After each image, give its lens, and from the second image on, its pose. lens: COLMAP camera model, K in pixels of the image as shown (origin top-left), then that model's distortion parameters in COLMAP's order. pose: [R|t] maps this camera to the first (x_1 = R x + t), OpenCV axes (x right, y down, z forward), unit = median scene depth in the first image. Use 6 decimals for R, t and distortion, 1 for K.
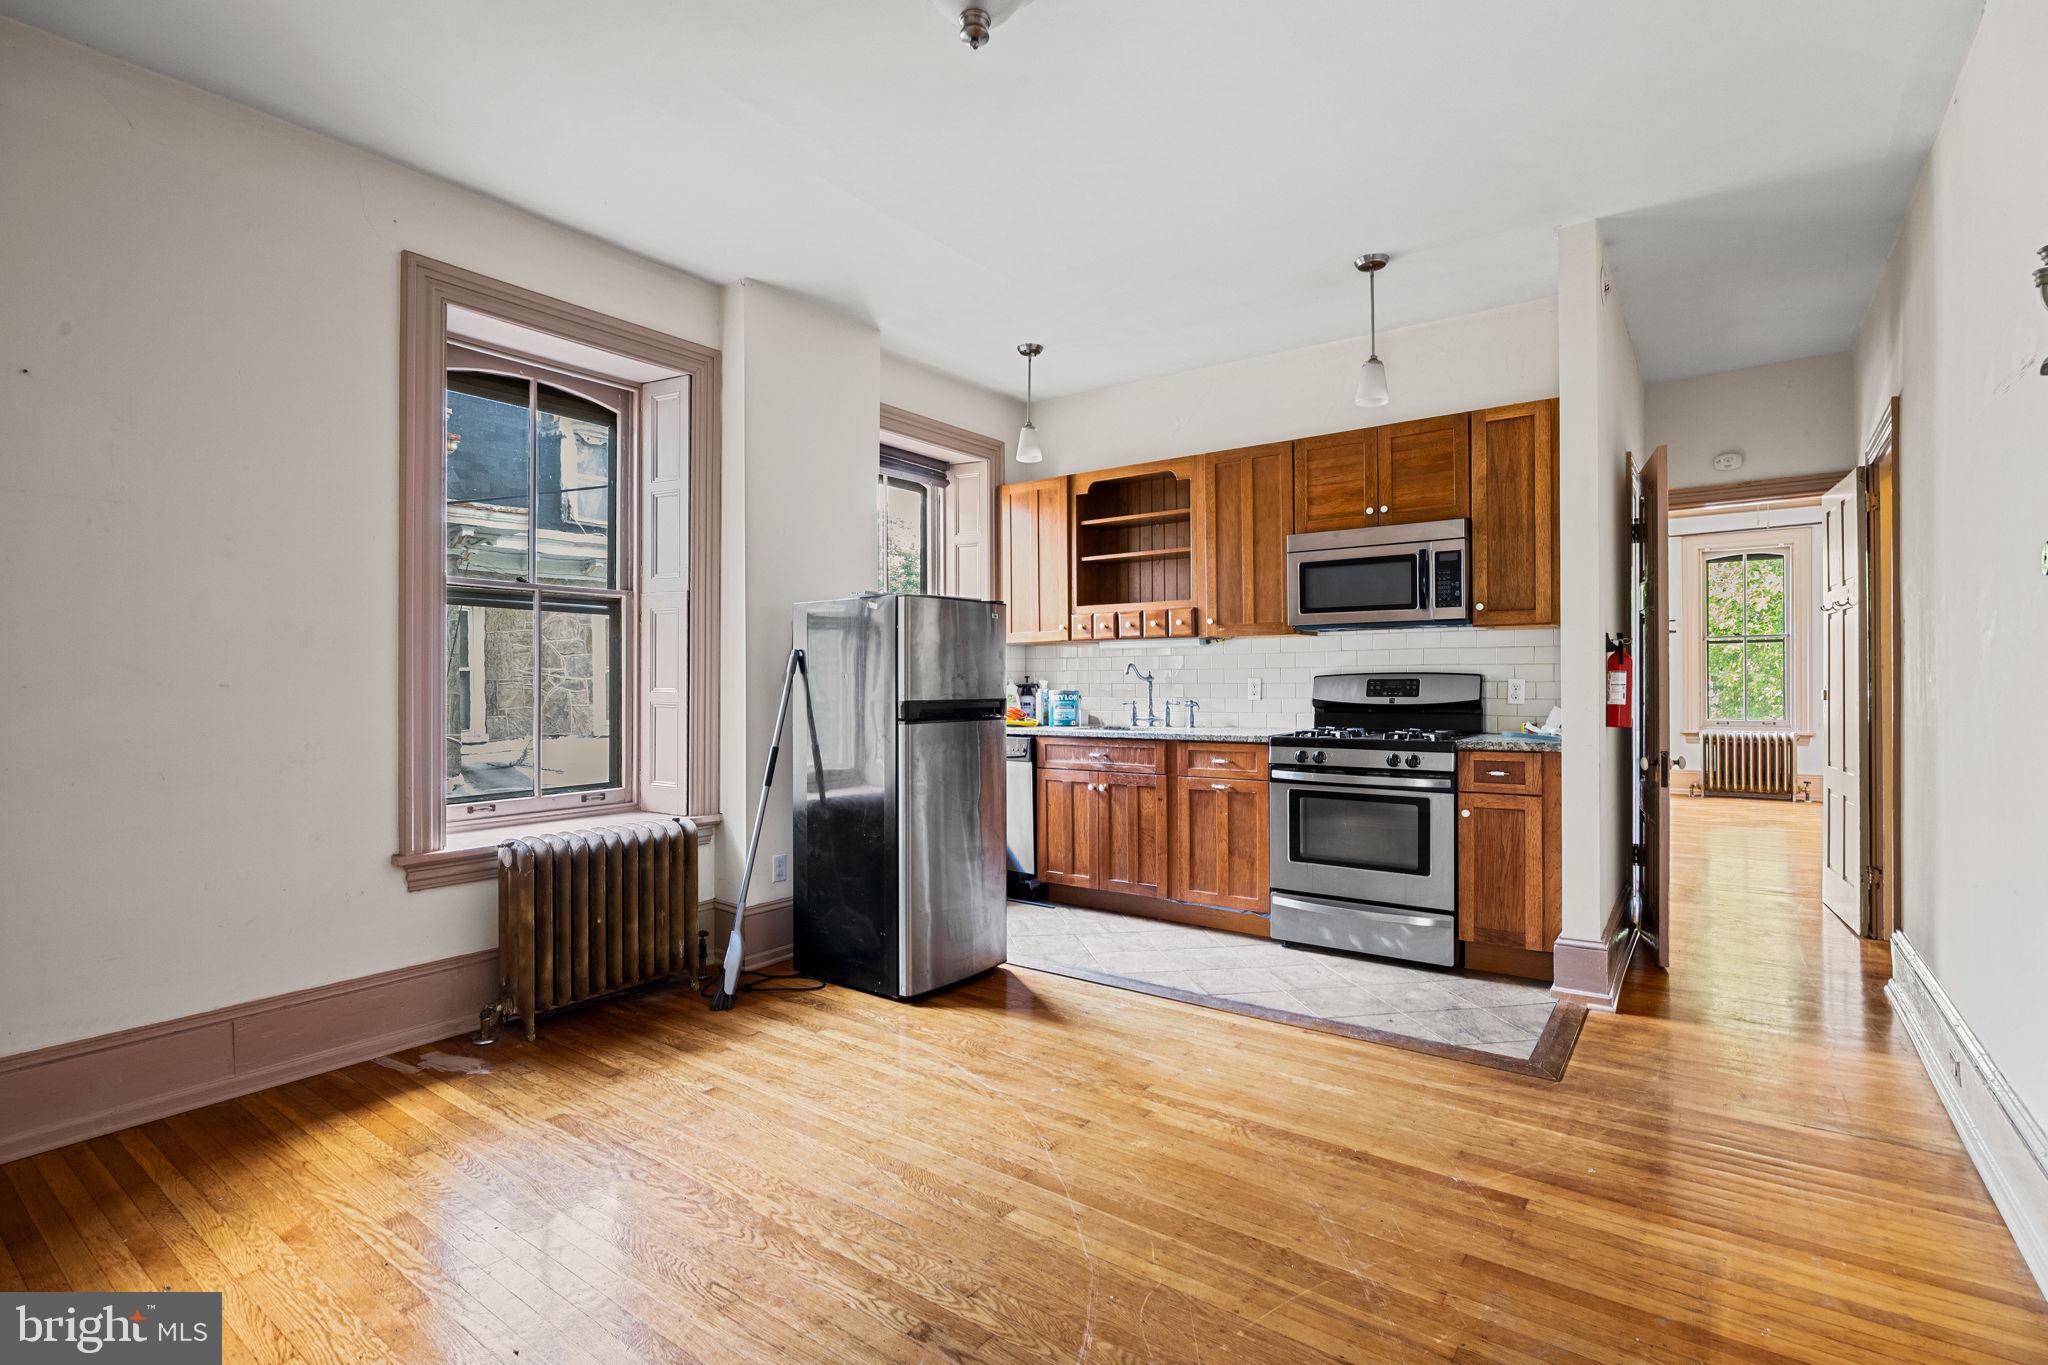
lens RADIAL K [[947.3, 0, 1018.9], [0, 947.3, 684.0], [0, 0, 1]] dist [-0.023275, -0.000597]
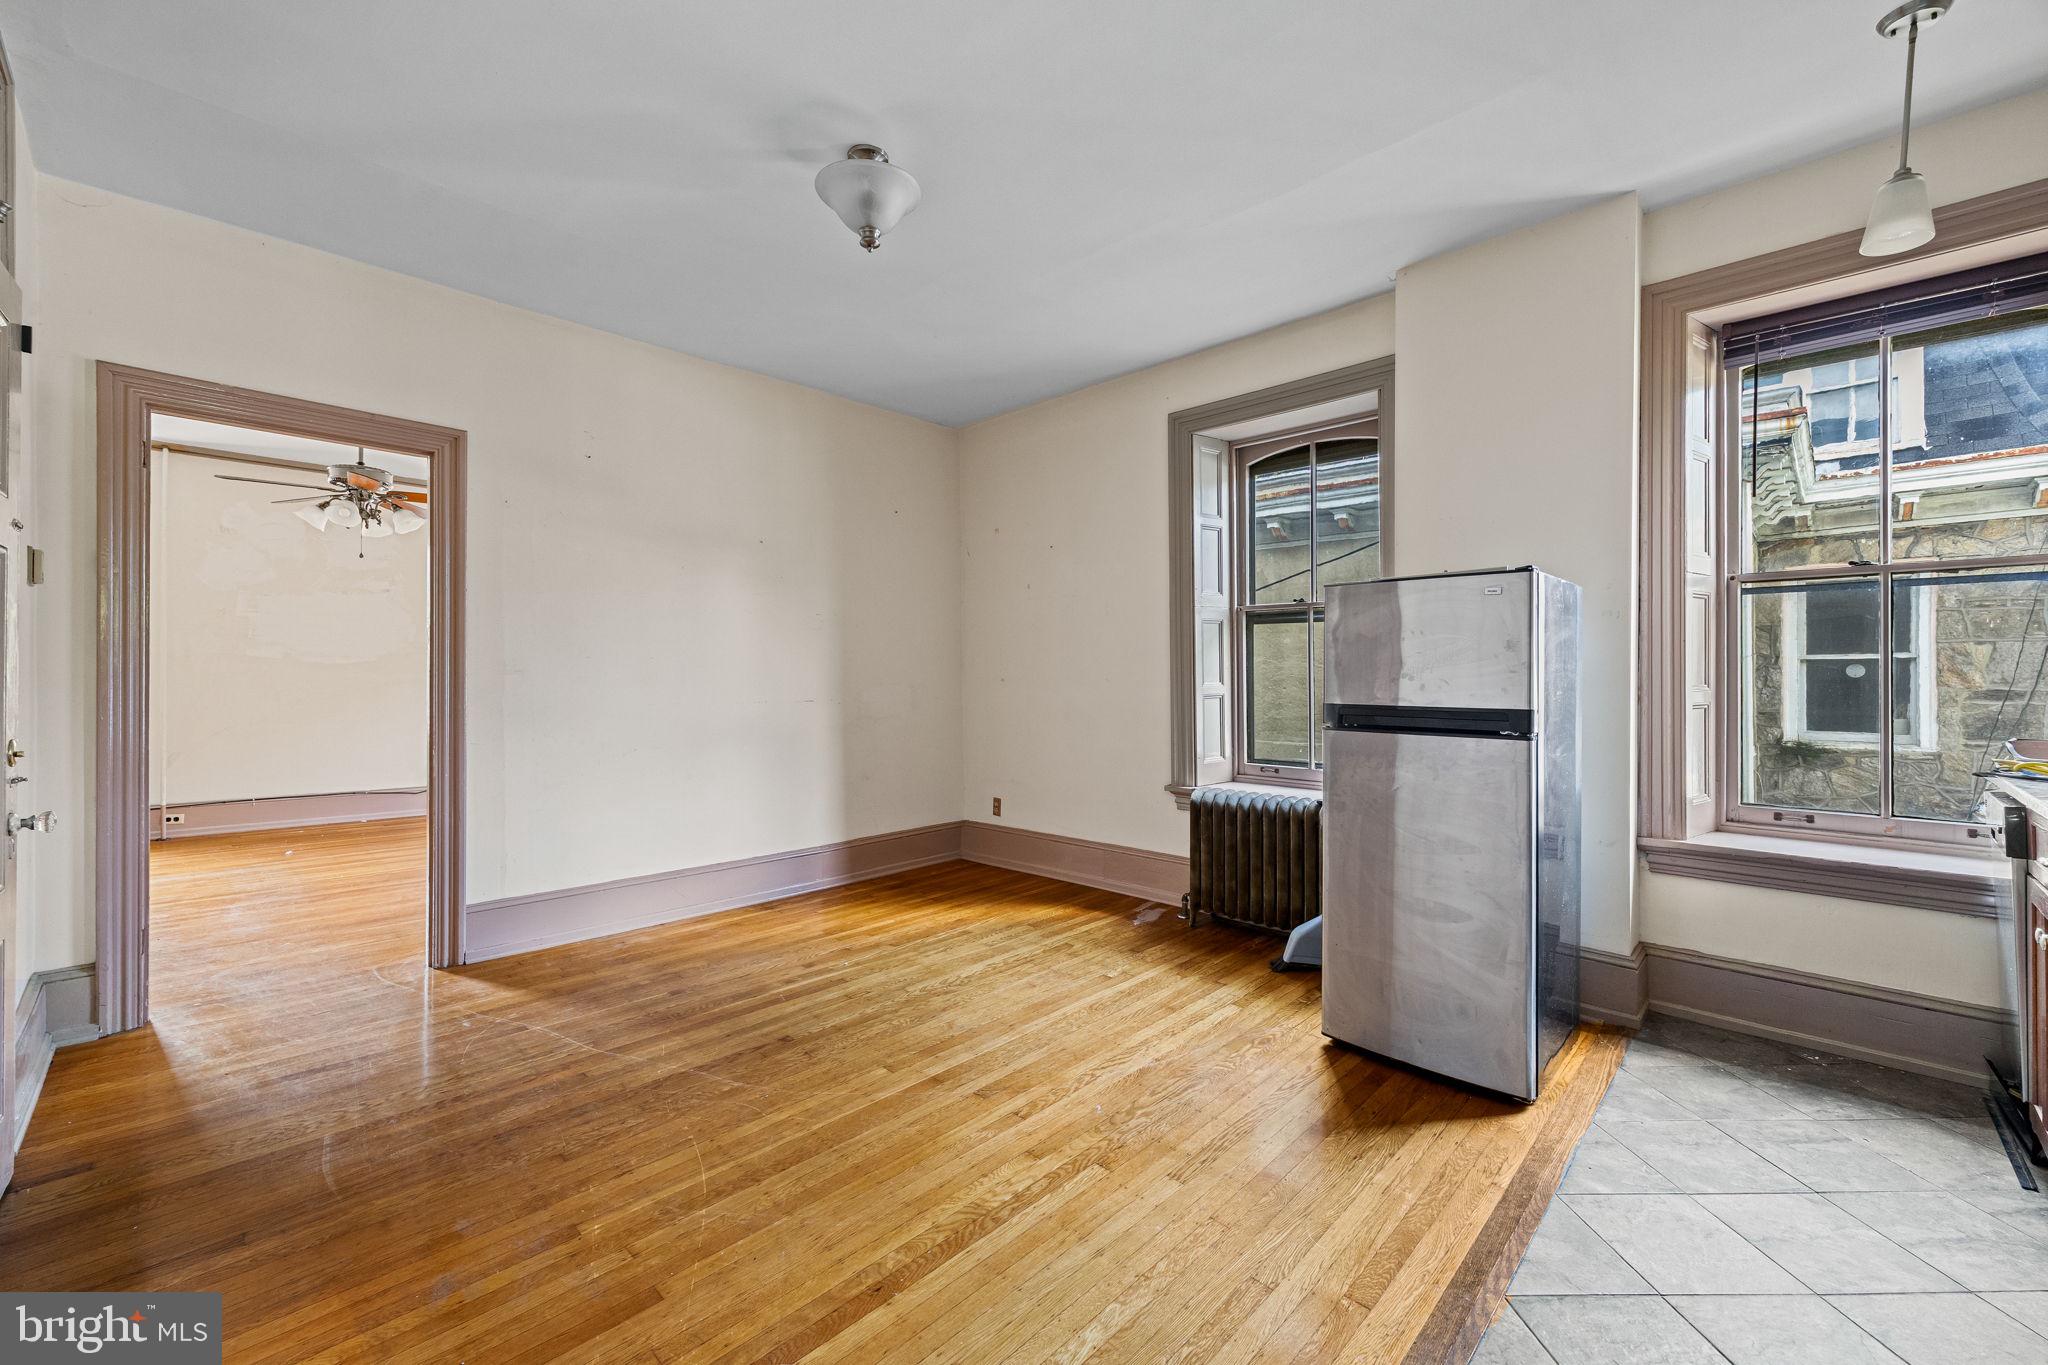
lens RADIAL K [[822.3, 0, 1018.9], [0, 822.3, 673.1], [0, 0, 1]] dist [0.002938, 0.000089]
pose [[-0.135172, 0.000813, -0.990822, 0.835196], [-0.003896, 0.999991, 0.001352, -0.013175], [0.990814, 0.004043, -0.135168, 0.977832]]
